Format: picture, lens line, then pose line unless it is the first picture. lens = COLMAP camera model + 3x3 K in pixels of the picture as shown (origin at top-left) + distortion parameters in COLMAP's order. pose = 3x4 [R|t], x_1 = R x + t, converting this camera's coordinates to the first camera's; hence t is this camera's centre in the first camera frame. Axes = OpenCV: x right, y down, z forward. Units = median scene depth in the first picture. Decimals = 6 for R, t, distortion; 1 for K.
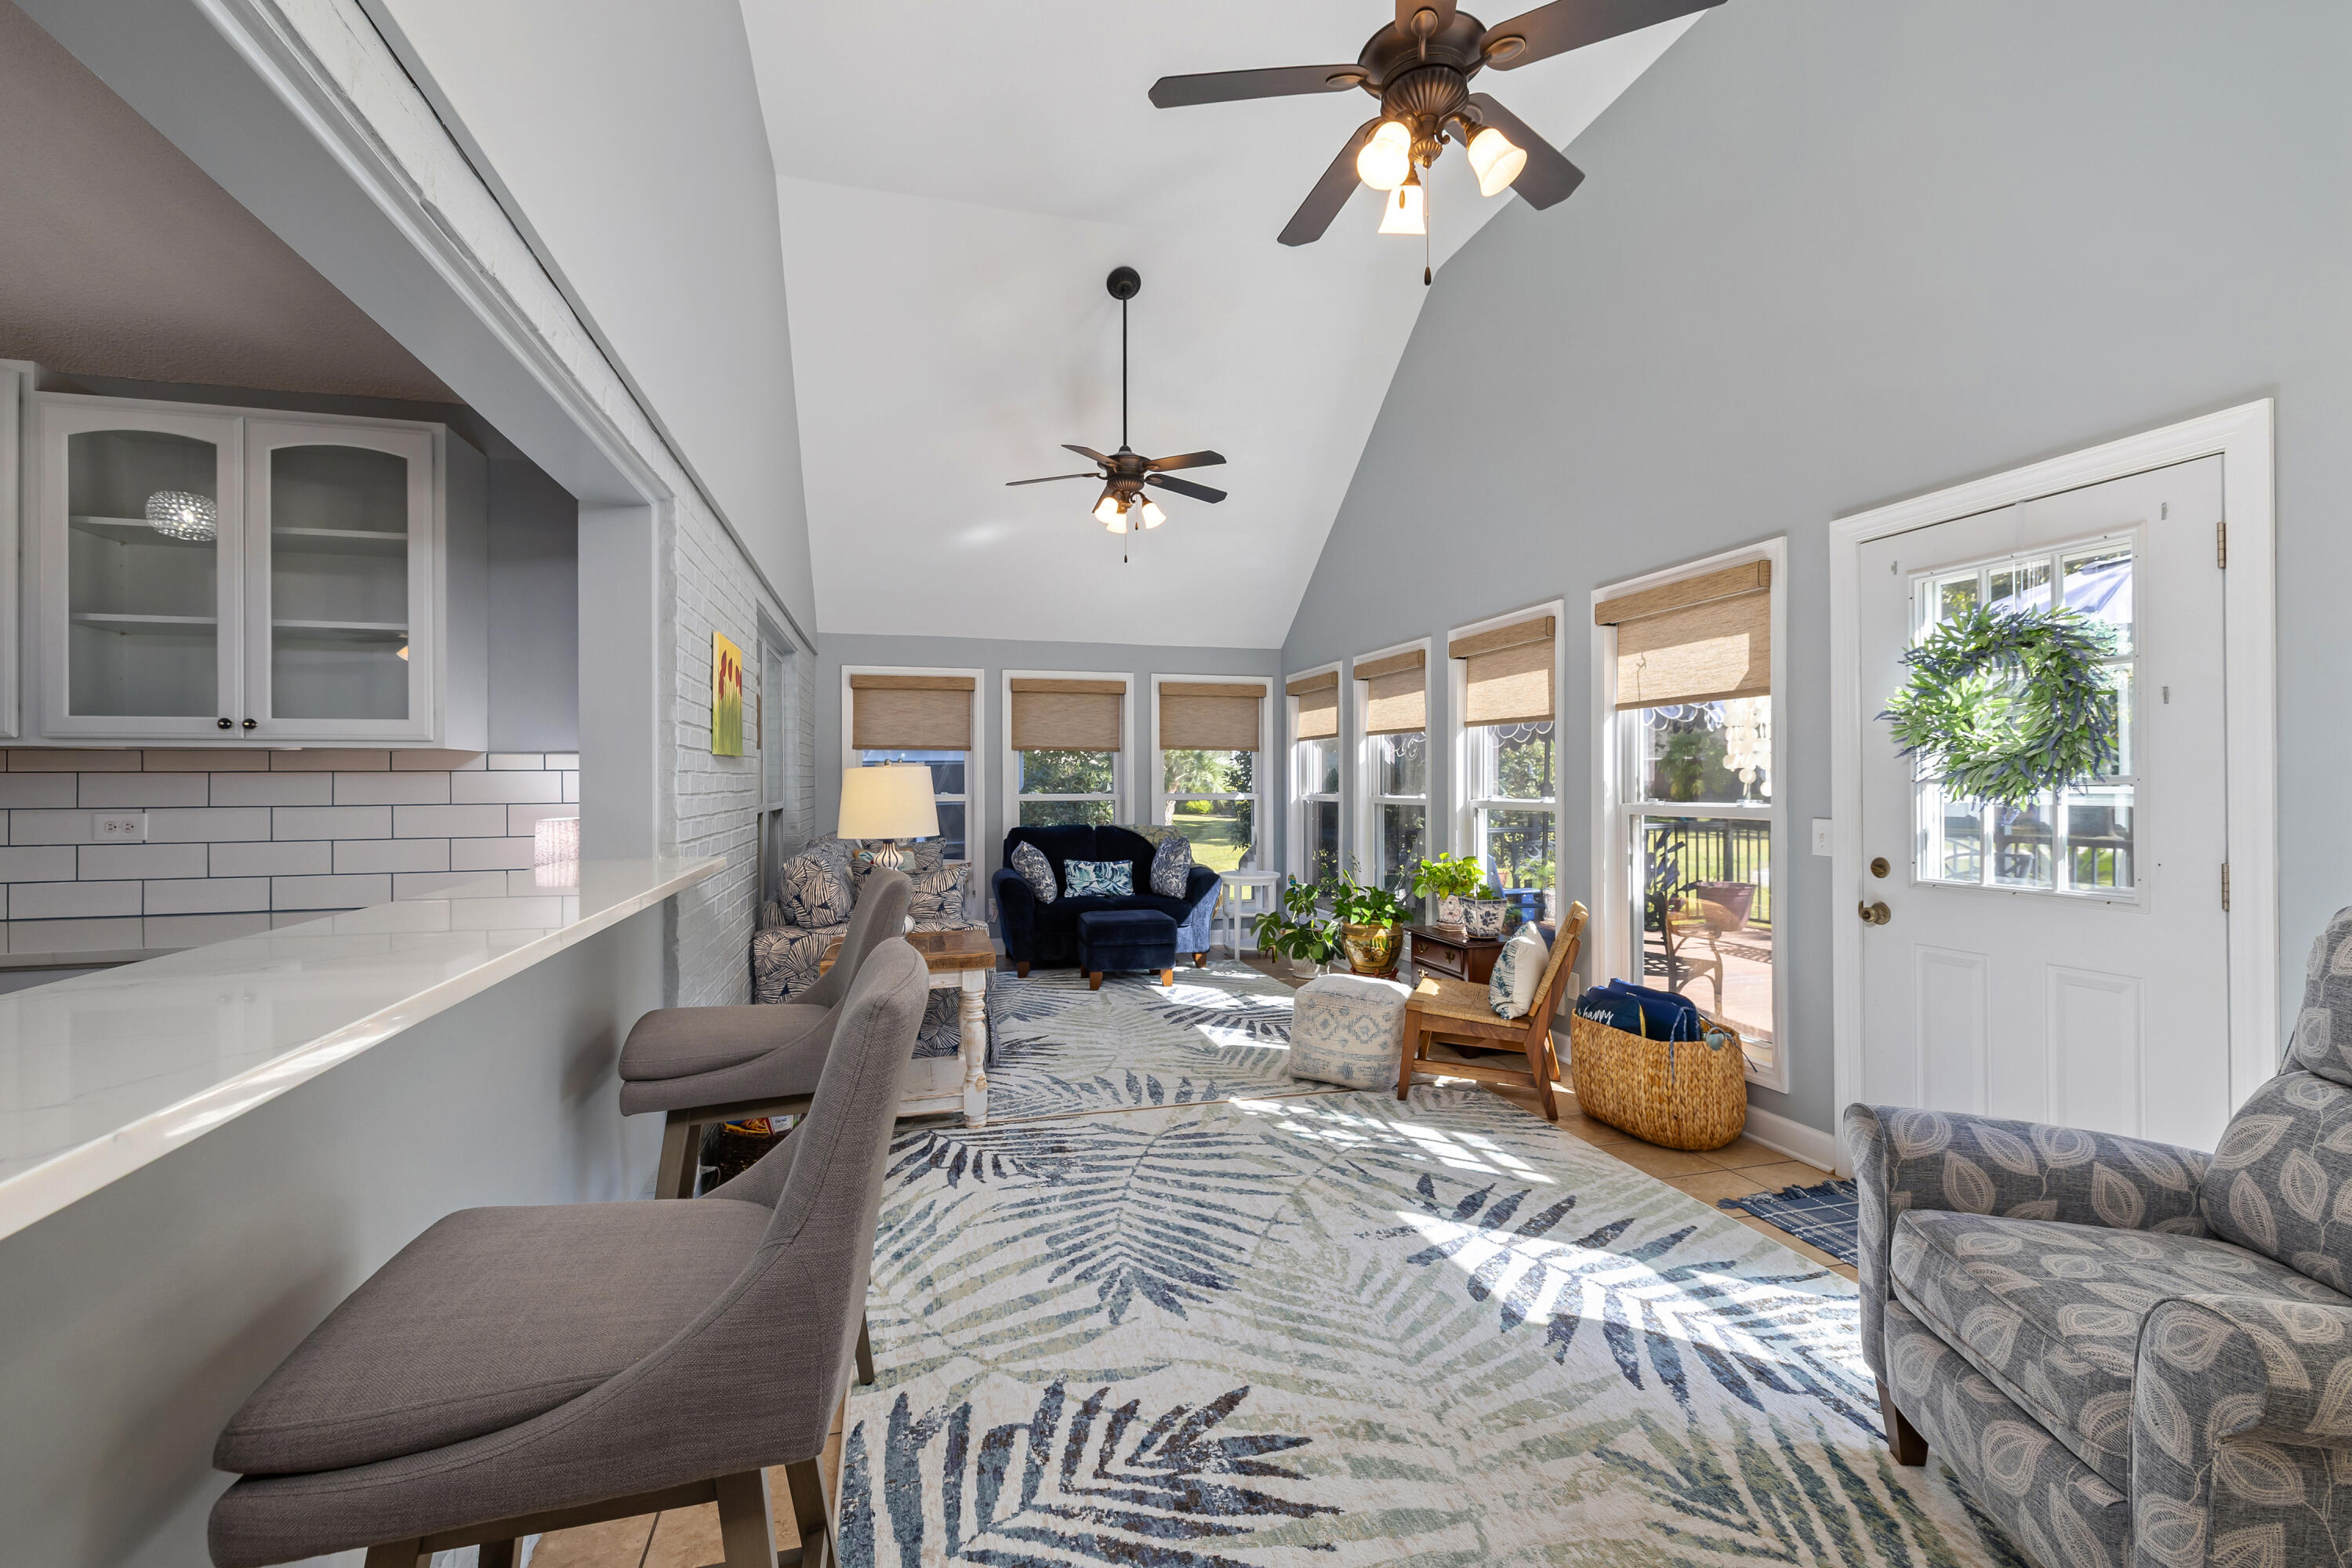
lens RADIAL K [[1000.3, 0, 1177.5], [0, 1000.3, 791.8], [0, 0, 1]] dist [0.000442, 0.000057]
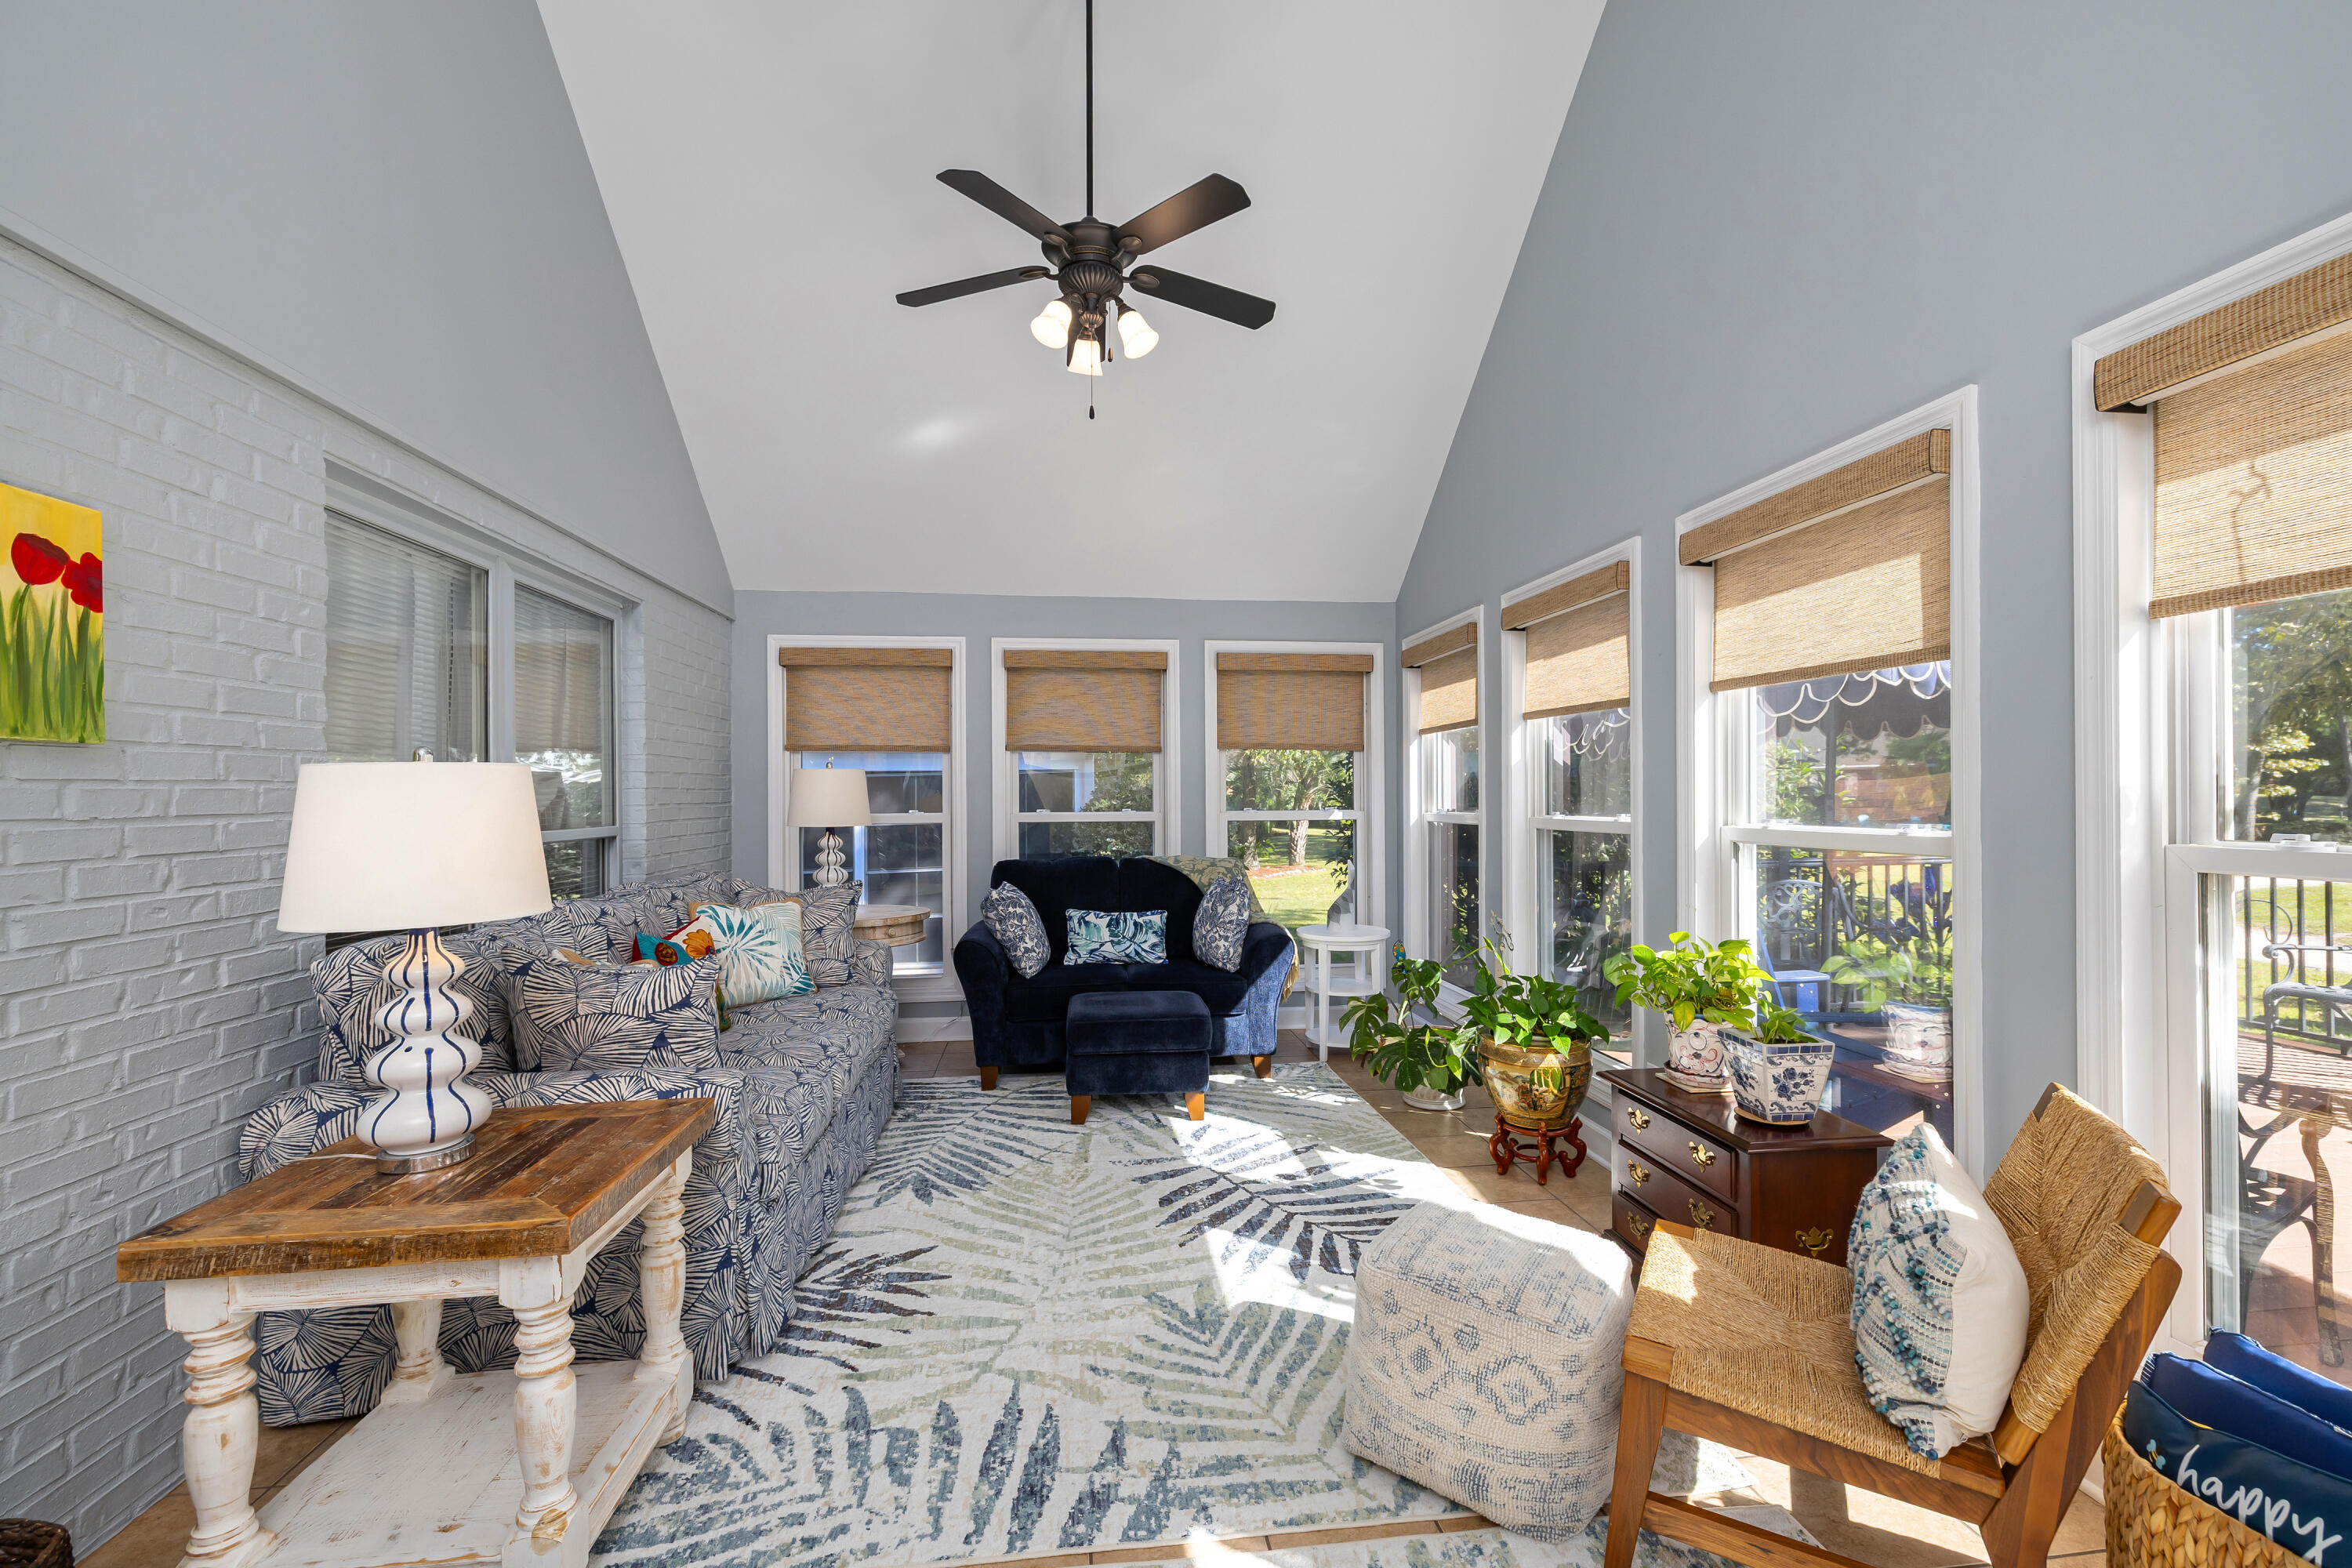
lens RADIAL K [[1000.3, 0, 1177.5], [0, 1000.3, 791.8], [0, 0, 1]] dist [0.000442, 0.000057]
pose [[0.988864, -0.003758, -0.148775, 0.082330], [0.001939, 0.999922, -0.012369, -0.004703], [0.148810, 0.011943, 0.988794, 0.421227]]
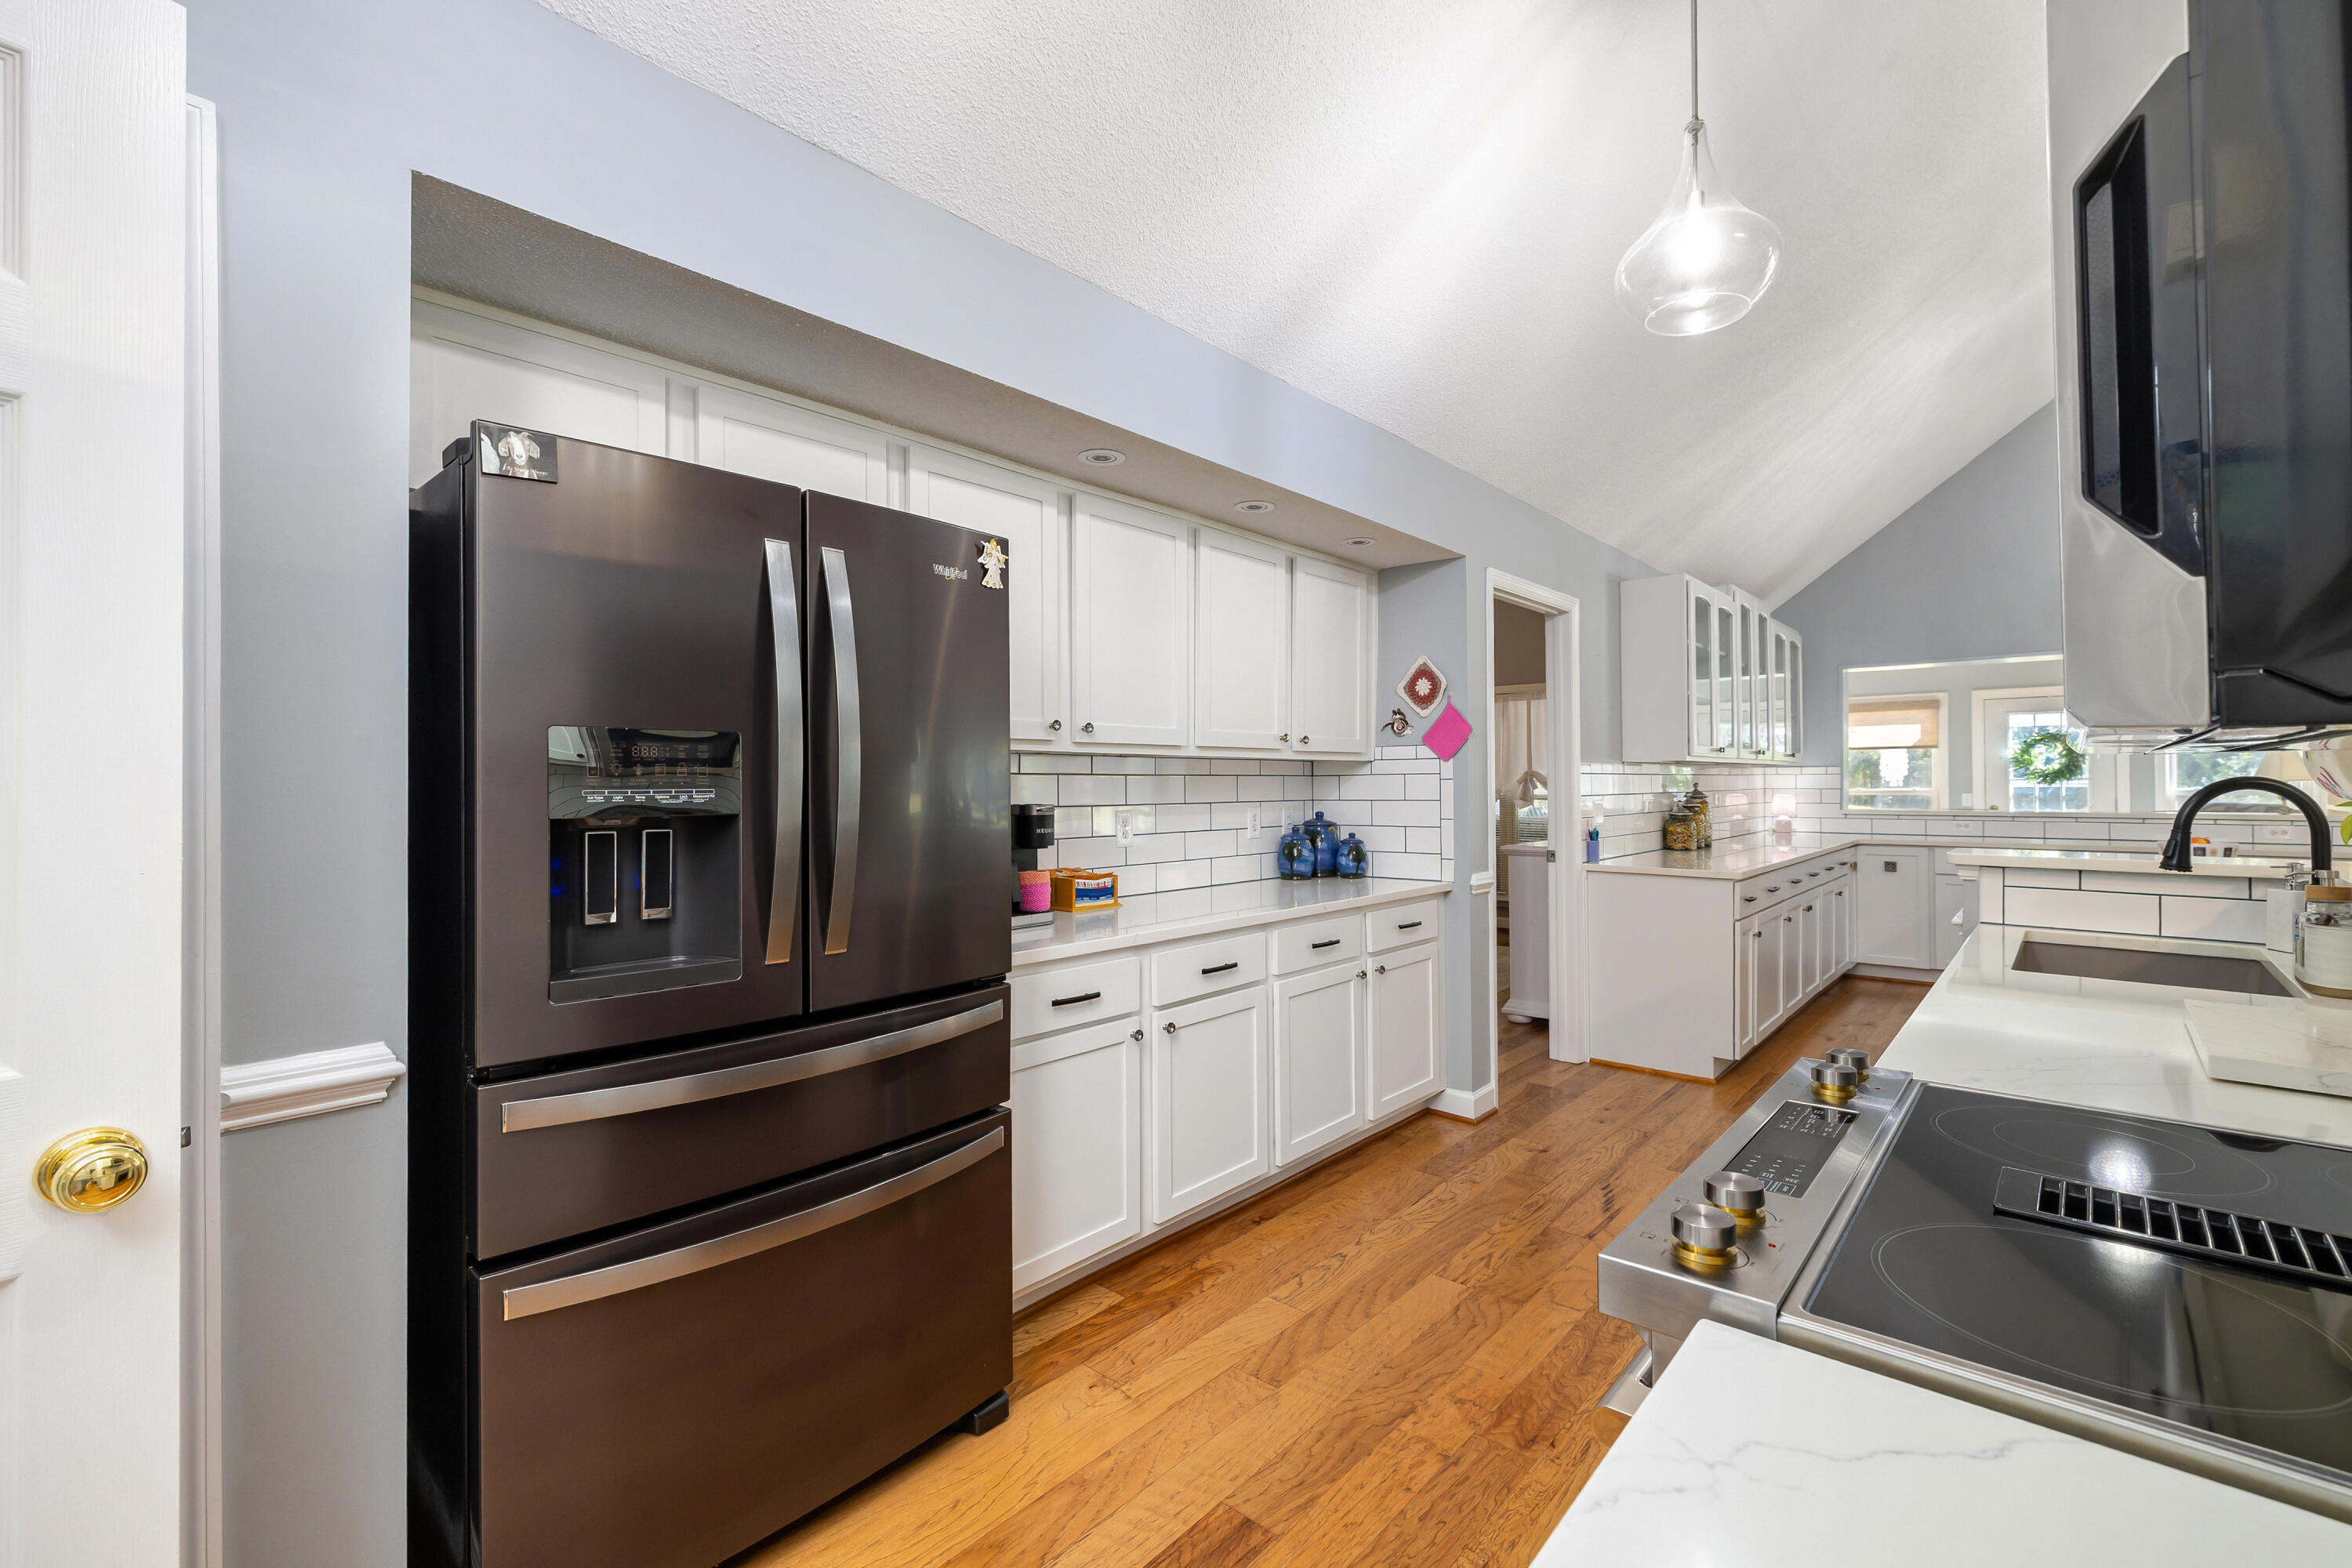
lens RADIAL K [[1020.7, 0, 1177.0], [0, 1020.7, 775.7], [0, 0, 1]] dist [-0.002088, -0.000261]
pose [[0.835962, 0.002886, 0.548780, -1.706317], [0.007799, 0.999823, -0.017137, 0.006192], [-0.548732, 0.018606, 0.835791, -0.122573]]
